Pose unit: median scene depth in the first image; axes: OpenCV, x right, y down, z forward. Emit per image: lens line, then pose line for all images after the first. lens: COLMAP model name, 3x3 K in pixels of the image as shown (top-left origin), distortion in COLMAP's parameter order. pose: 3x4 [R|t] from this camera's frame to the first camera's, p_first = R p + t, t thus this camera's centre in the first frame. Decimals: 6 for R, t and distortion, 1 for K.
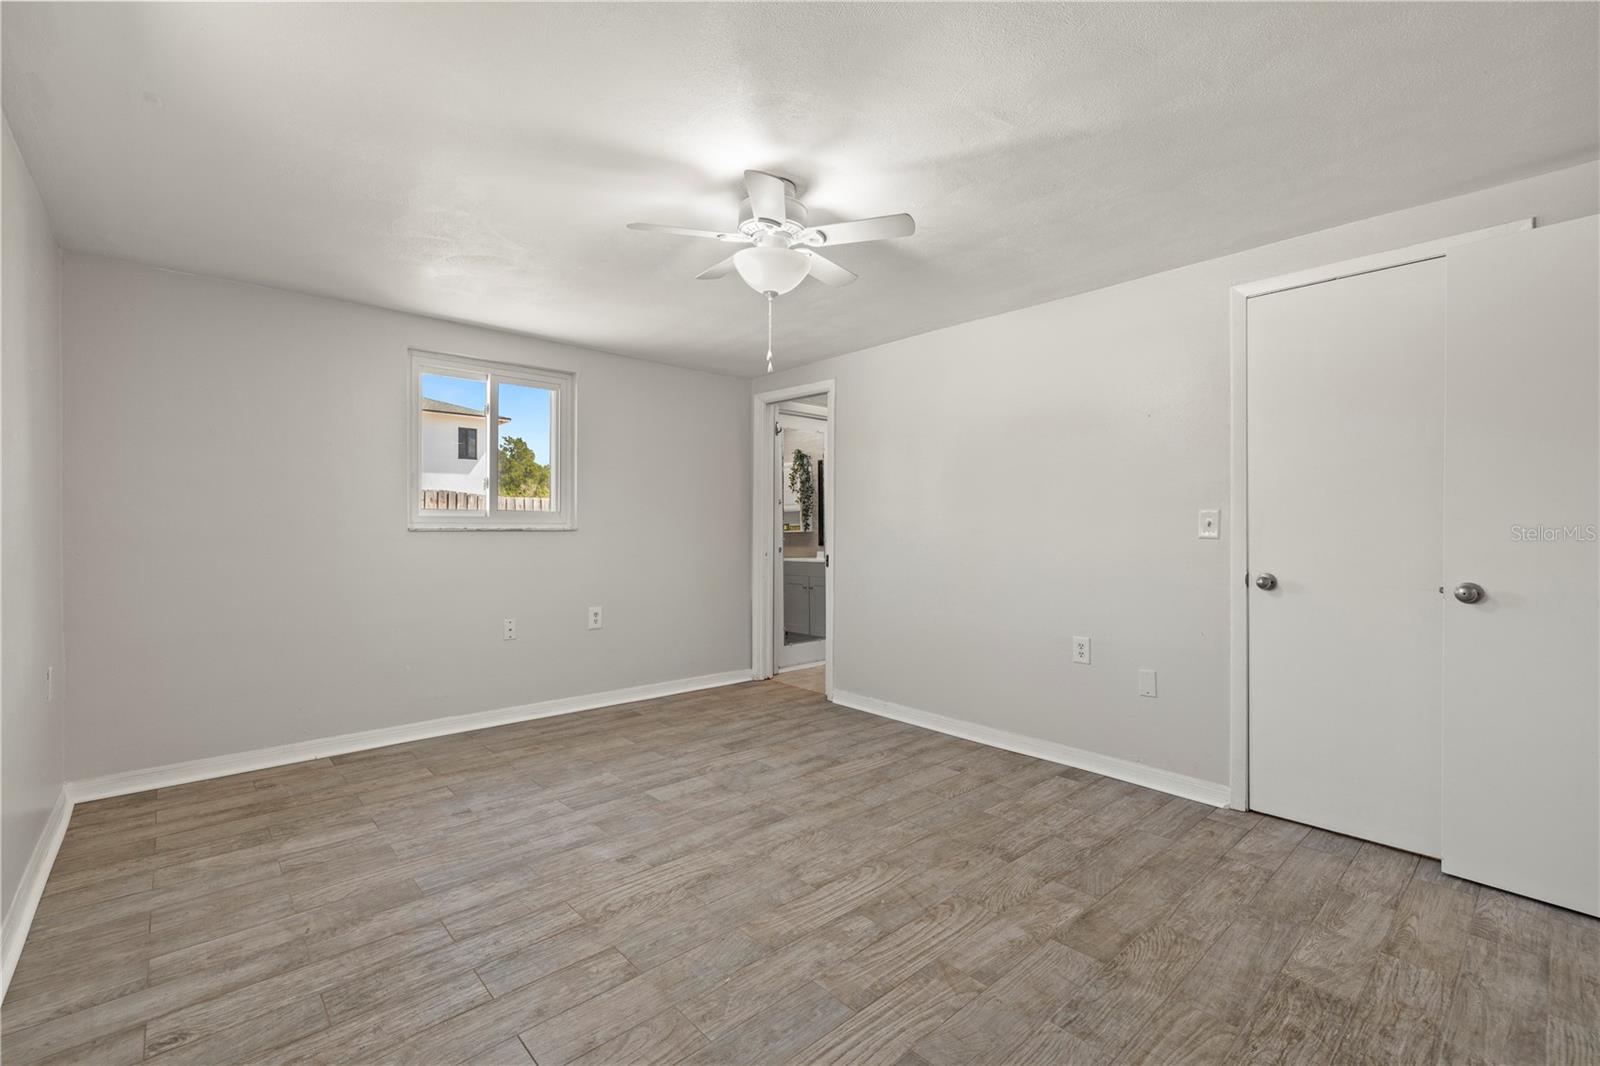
lens RADIAL K [[677.5, 0, 797.5], [0, 677.5, 533.6], [0, 0, 1]] dist [-0.000682, 0.000398]
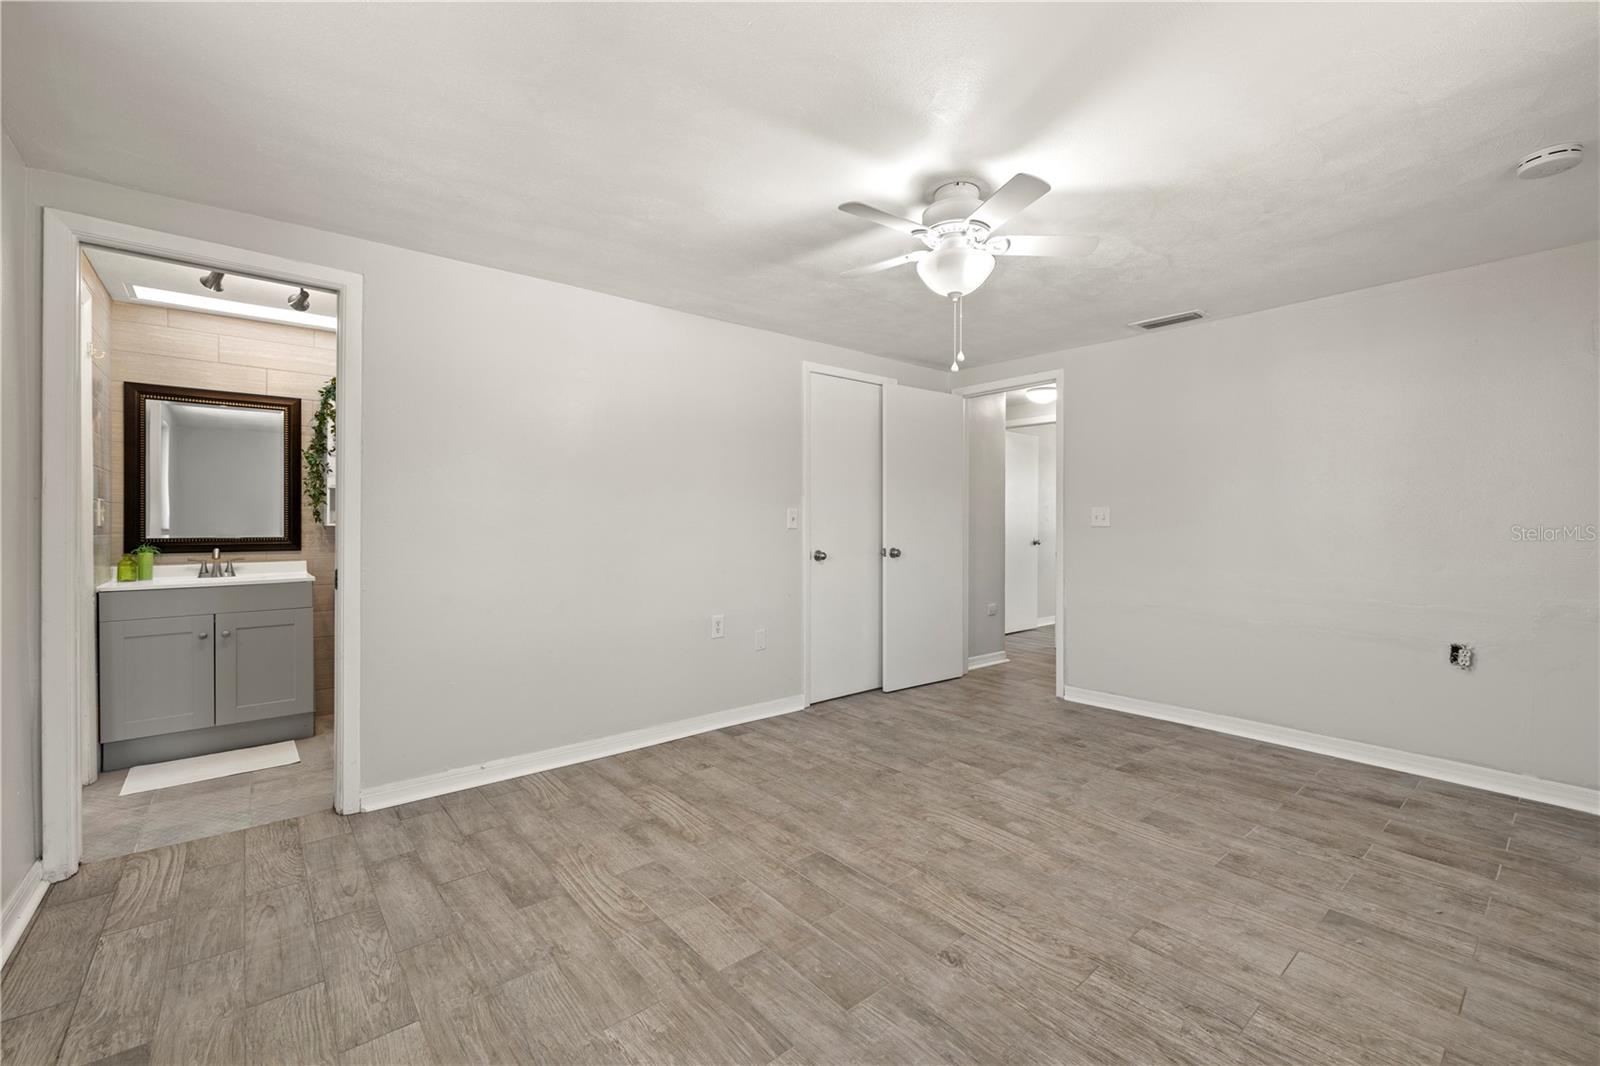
lens RADIAL K [[664.0, 0, 802.9], [0, 664.0, 522.0], [0, 0, 1]] dist [0.000444, -0.000076]
pose [[0.047795, -0.006722, 0.998835, -0.850878], [0.007262, 0.999953, 0.006382, -0.016959], [-0.998831, 0.006948, 0.047842, 0.951792]]
